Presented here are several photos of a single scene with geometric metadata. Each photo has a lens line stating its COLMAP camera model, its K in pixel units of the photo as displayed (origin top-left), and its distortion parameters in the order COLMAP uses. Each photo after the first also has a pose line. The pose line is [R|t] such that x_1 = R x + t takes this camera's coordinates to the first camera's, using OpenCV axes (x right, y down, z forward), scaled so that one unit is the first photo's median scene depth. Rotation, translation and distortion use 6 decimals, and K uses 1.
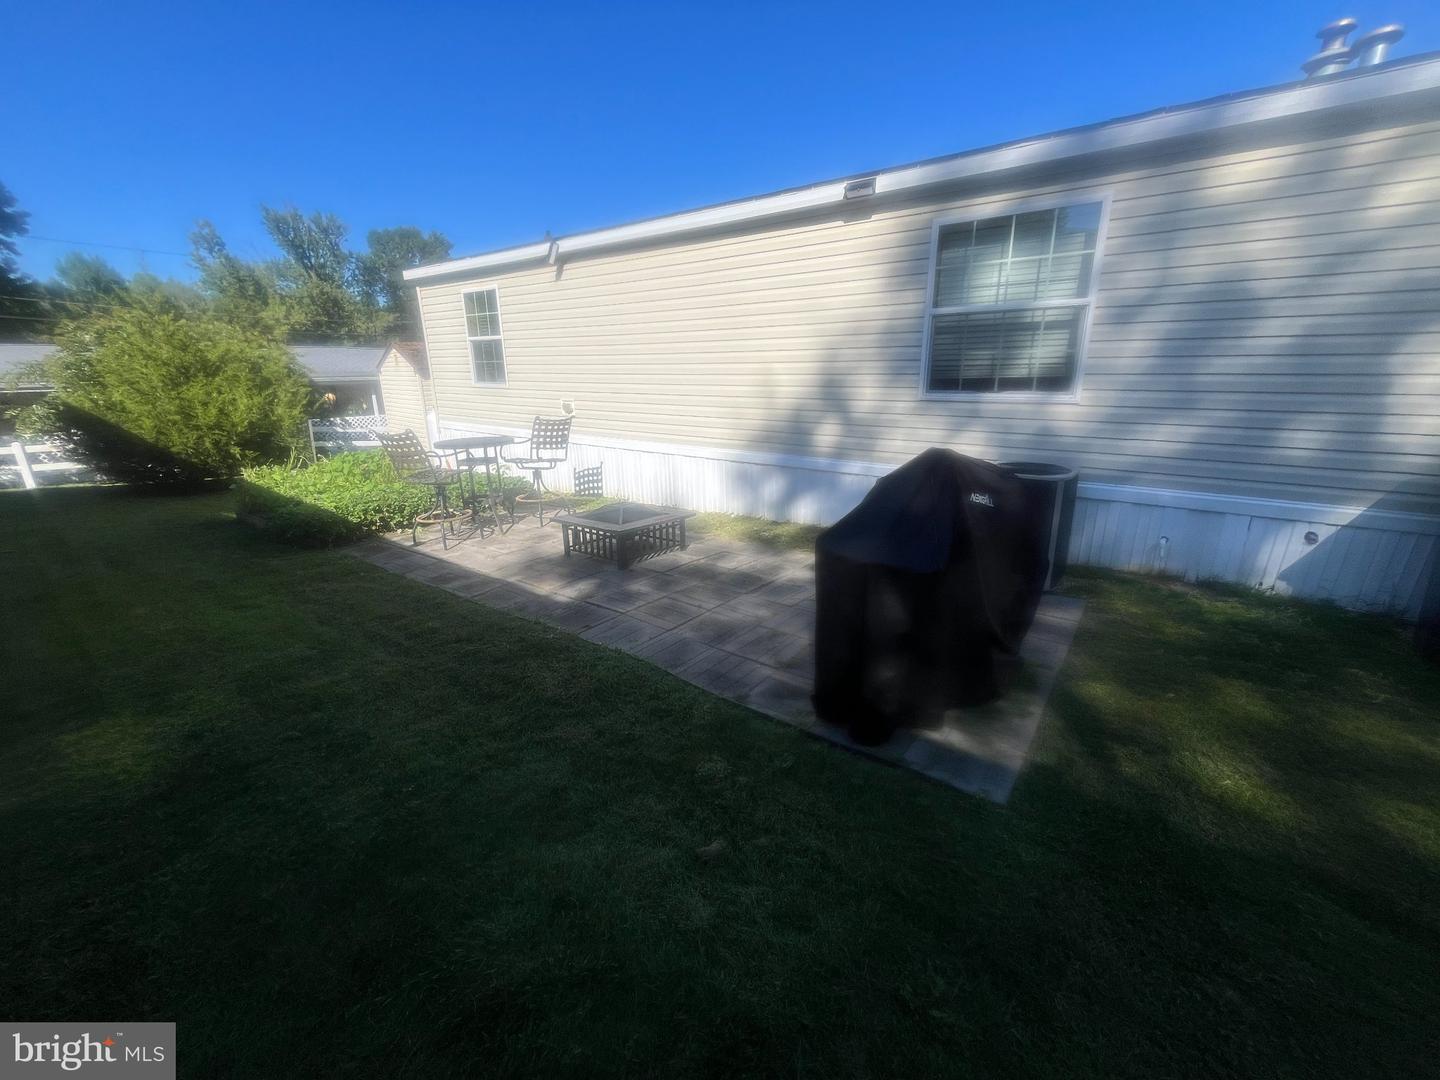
lens RADIAL K [[580.8, 0, 720.0], [0, 580.8, 540.0], [0, 0, 1]] dist [0.000595, 0.000350]
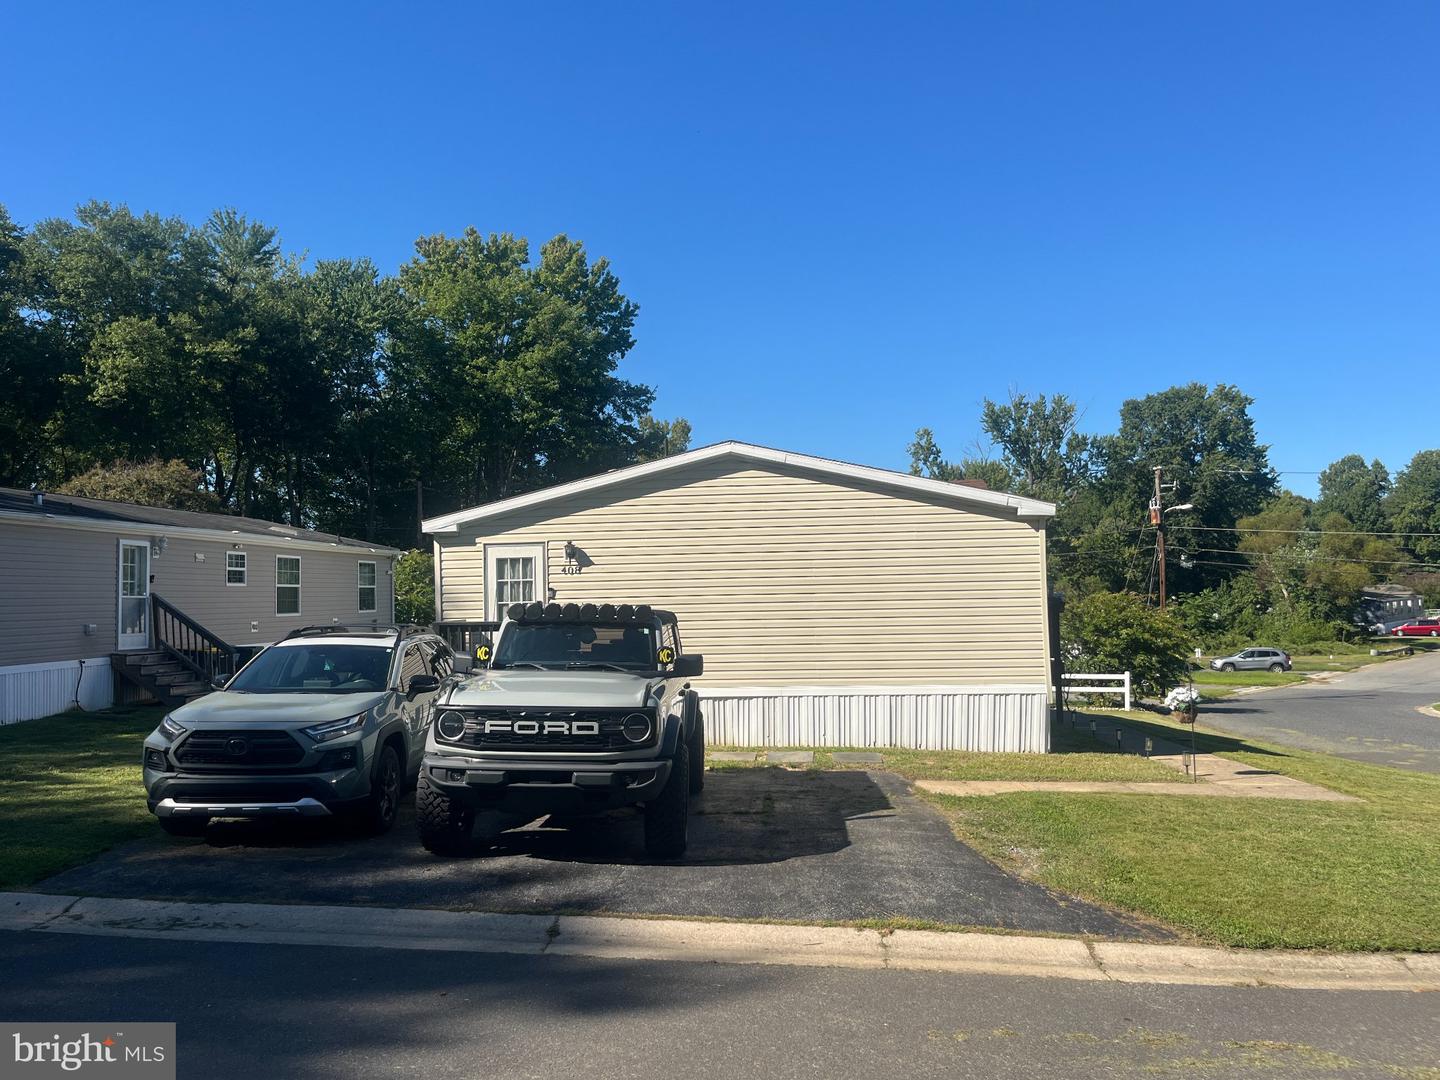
lens RADIAL K [[1080.1, 0, 720.0], [0, 1080.1, 540.0], [0, 0, 1]] dist [0.040822, -0.067008]
pose [[0.552527, -0.049384, -0.832030, 0.326742], [-0.218851, 0.954622, -0.201992, 0.004606], [0.804250, 0.293697, 0.516647, -0.043867]]
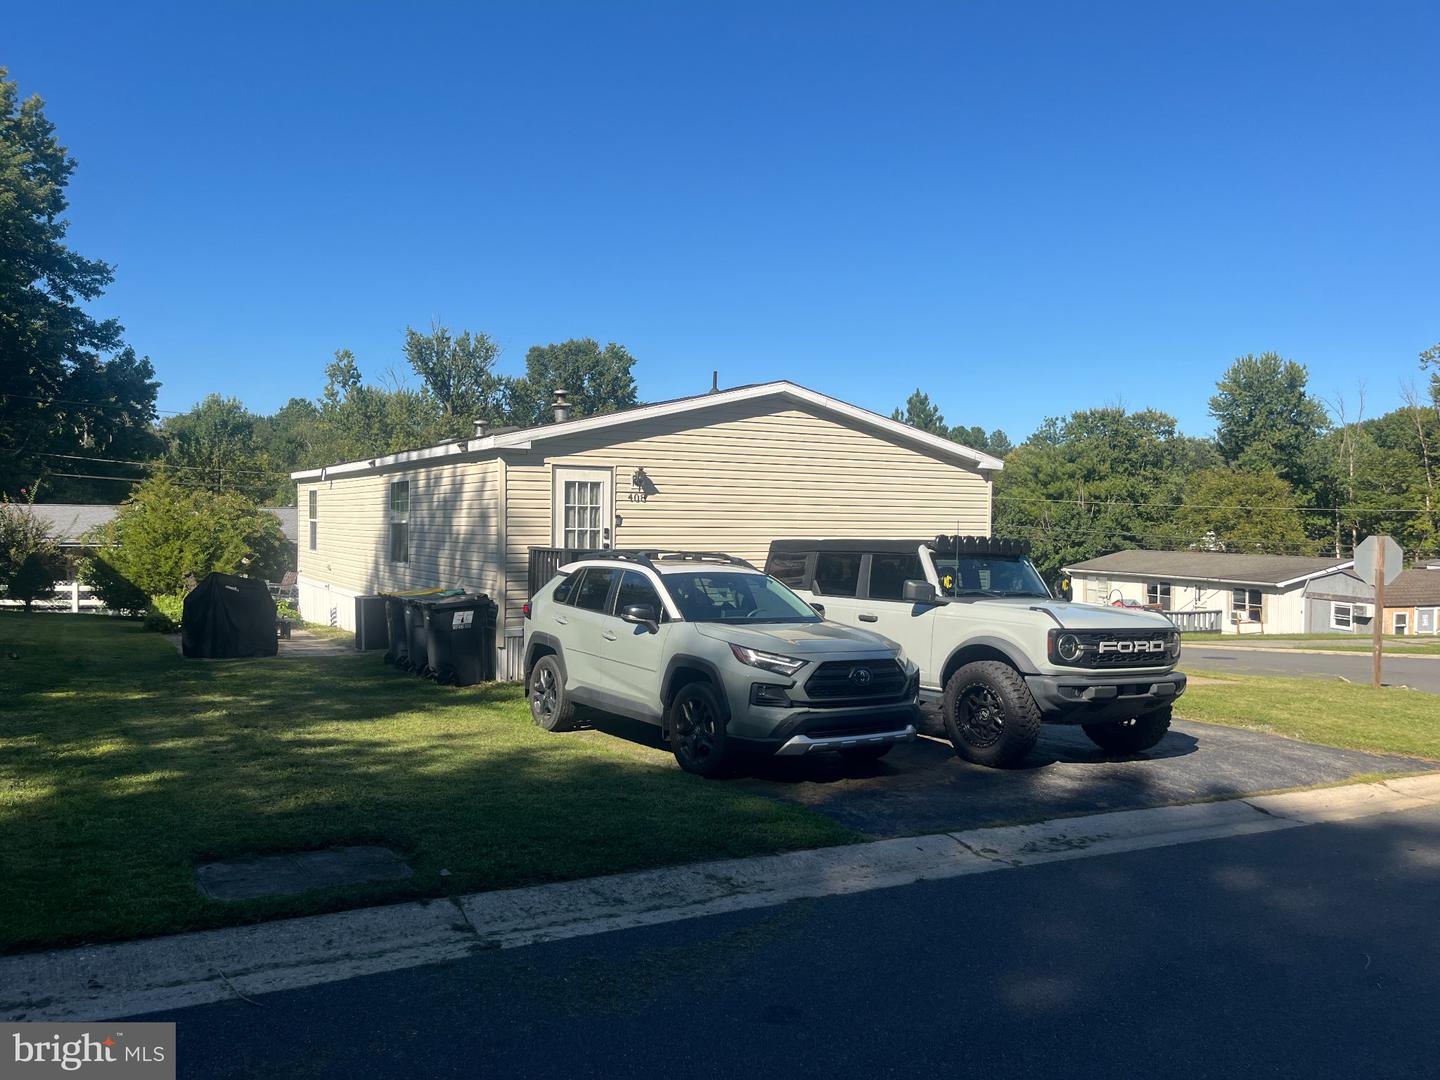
lens RADIAL K [[1070.2, 0, 699.6], [0, 1070.2, 541.4], [0, 0, 1]] dist [0.112364, -0.182831]
pose [[0.923923, 0.021758, -0.381959, 0.208524], [-0.123664, 0.961770, -0.244346, 0.034006], [0.362040, 0.272992, 0.891293, -0.144077]]
